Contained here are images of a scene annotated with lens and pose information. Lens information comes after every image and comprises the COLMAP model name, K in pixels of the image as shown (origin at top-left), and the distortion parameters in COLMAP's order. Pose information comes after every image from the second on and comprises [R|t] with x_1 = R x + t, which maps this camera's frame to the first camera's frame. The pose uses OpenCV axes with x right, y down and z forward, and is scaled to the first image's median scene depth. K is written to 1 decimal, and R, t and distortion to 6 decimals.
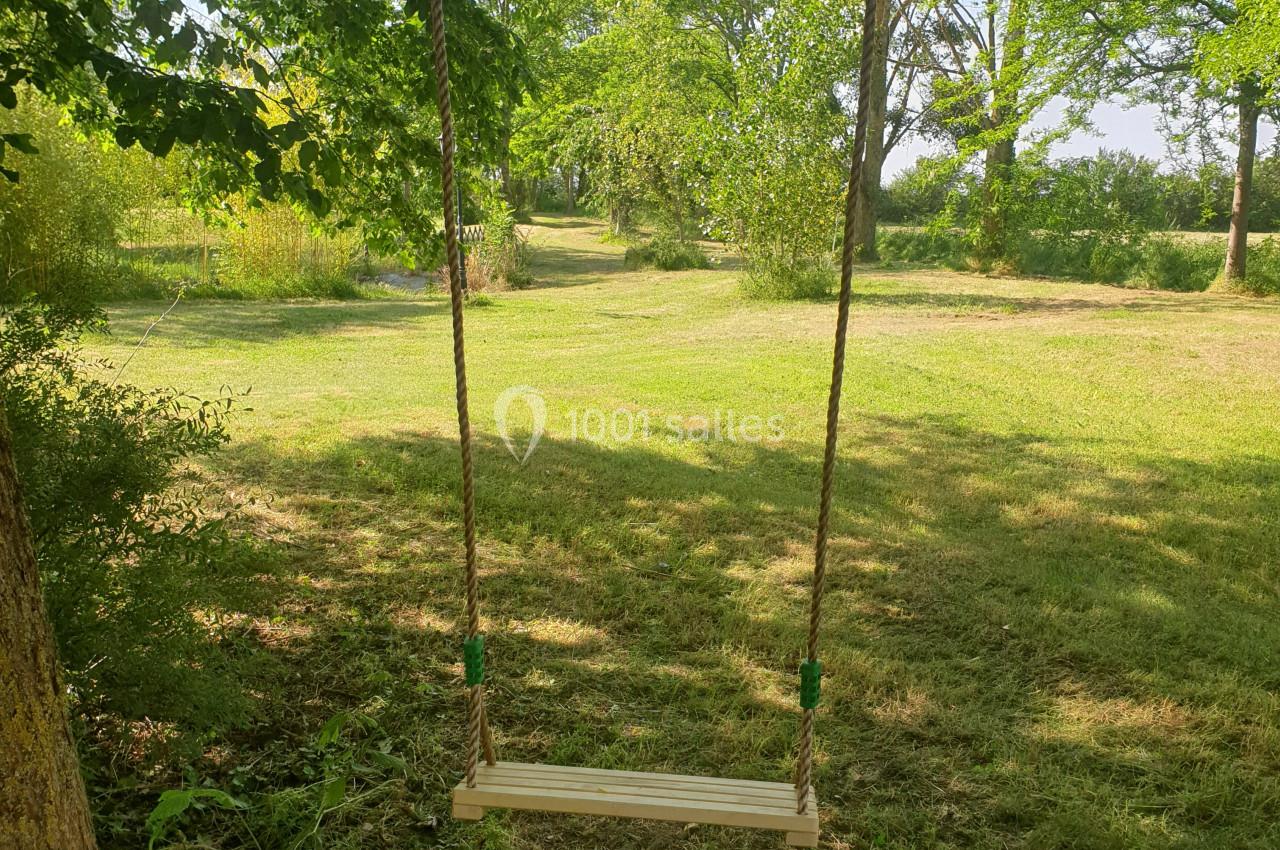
lens RADIAL K [[1080.2, 0, 639.4], [0, 1080.2, 407.4], [0, 0, 1]] dist [0.271018, -0.828660]
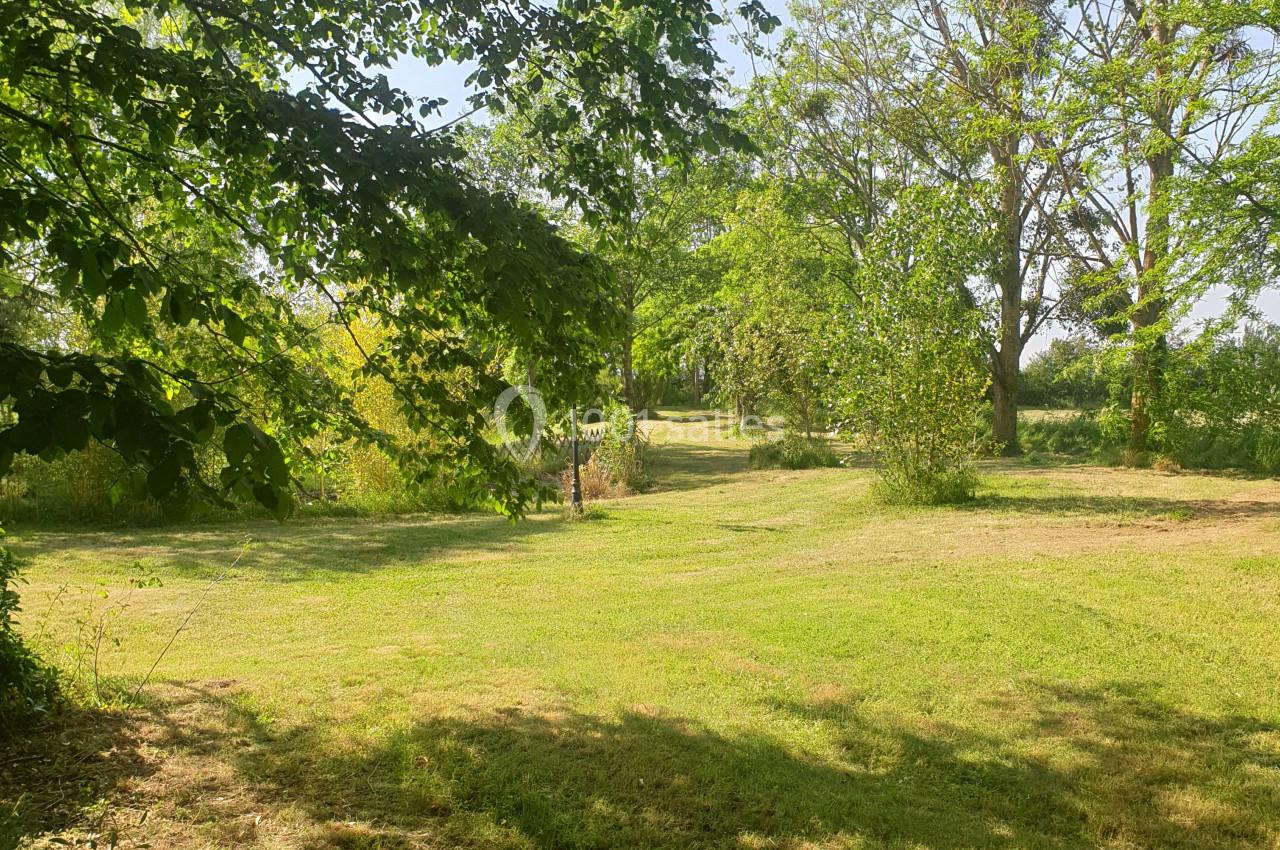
lens RADIAL K [[994.0, 0, 657.9], [0, 994.0, 426.5], [0, 0, 1]] dist [0.141676, -0.241616]
pose [[0.993135, -0.013671, -0.116176, 0.009557], [-0.001065, 0.992050, -0.125840, -0.056708], [0.116973, 0.125099, 0.985225, 0.122444]]
